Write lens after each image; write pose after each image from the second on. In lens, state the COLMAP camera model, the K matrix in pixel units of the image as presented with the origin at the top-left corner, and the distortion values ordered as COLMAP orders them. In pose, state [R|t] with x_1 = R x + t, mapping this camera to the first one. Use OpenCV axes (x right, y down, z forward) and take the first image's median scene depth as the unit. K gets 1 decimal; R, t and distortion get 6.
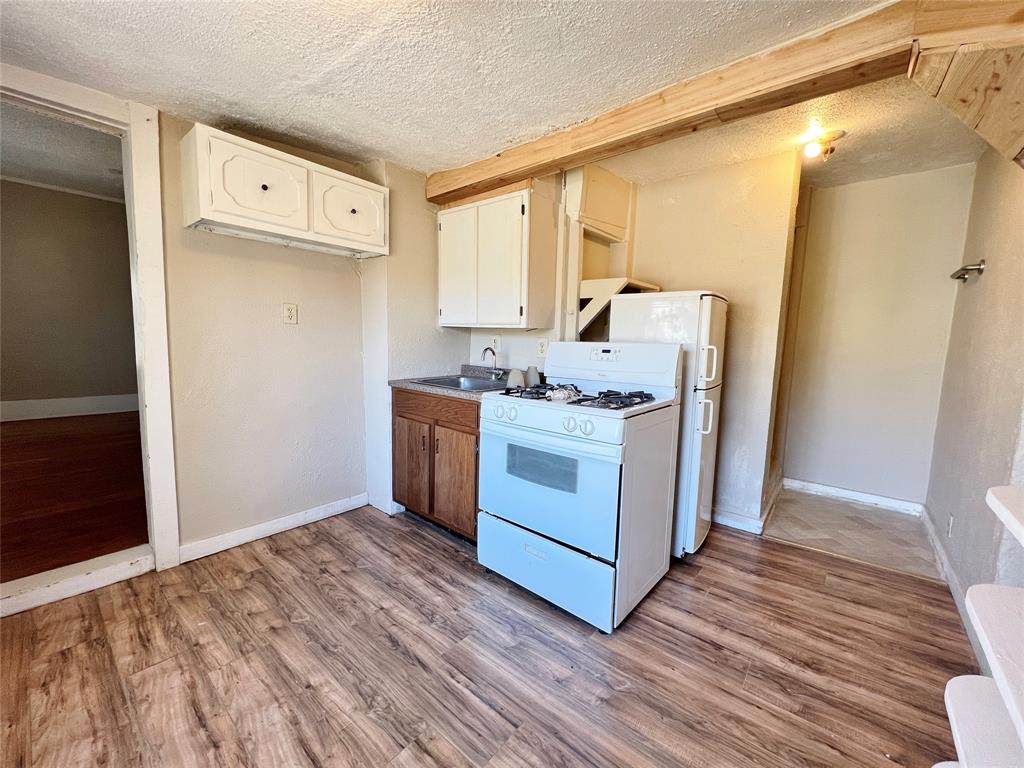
lens RADIAL K [[407.6, 0, 515.5], [0, 407.6, 382.7], [0, 0, 1]] dist [-0.001343, 0.000751]
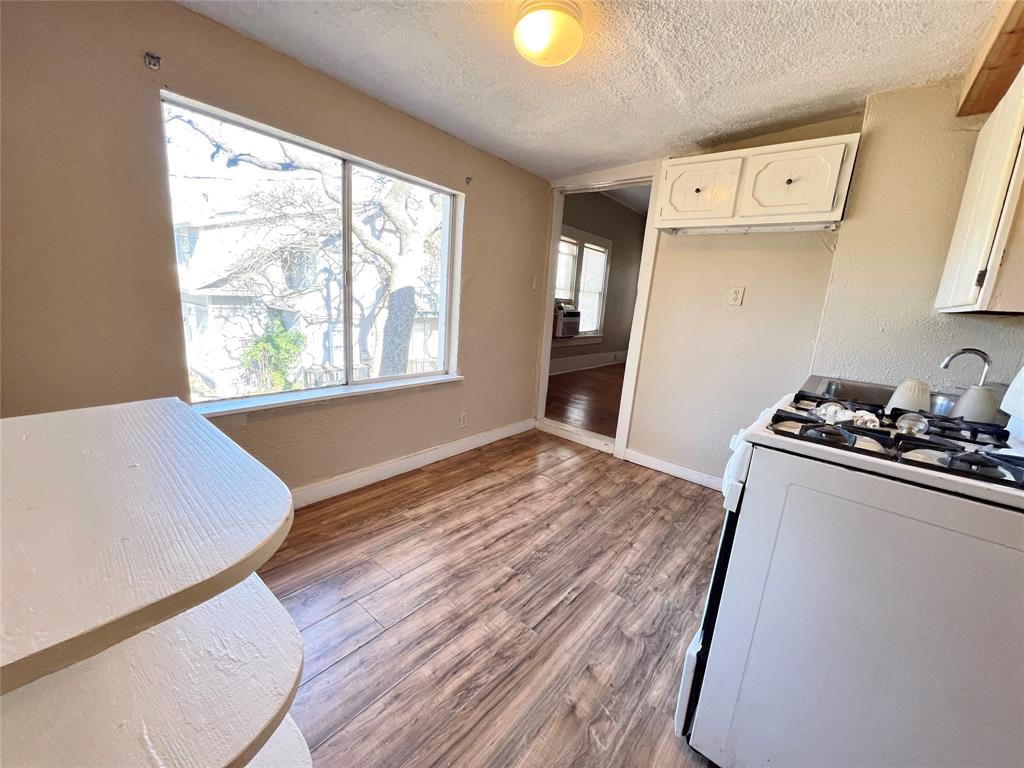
lens RADIAL K [[407.6, 0, 512.7], [0, 407.6, 383.3], [0, 0, 1]] dist [-0.001343, 0.000751]
pose [[0.008005, 0.180210, -0.983596, 0.828277], [-0.183314, 0.967222, 0.175718, -0.037653], [0.983022, 0.178900, 0.040778, 0.606094]]
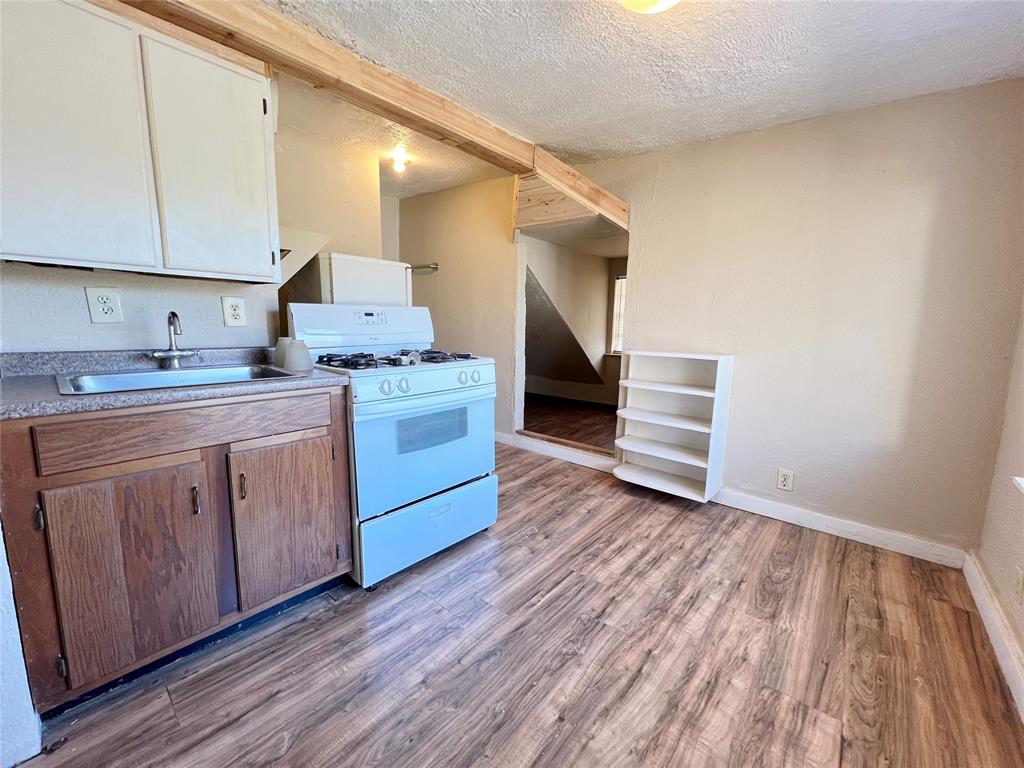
lens RADIAL K [[407.6, 0, 513.5], [0, 407.6, 381.3], [0, 0, 1]] dist [-0.001343, 0.000751]
pose [[0.021757, -0.171272, 0.984984, -1.052585], [0.092112, 0.981370, 0.168609, -0.072166], [-0.995511, 0.087060, 0.037128, 0.872042]]
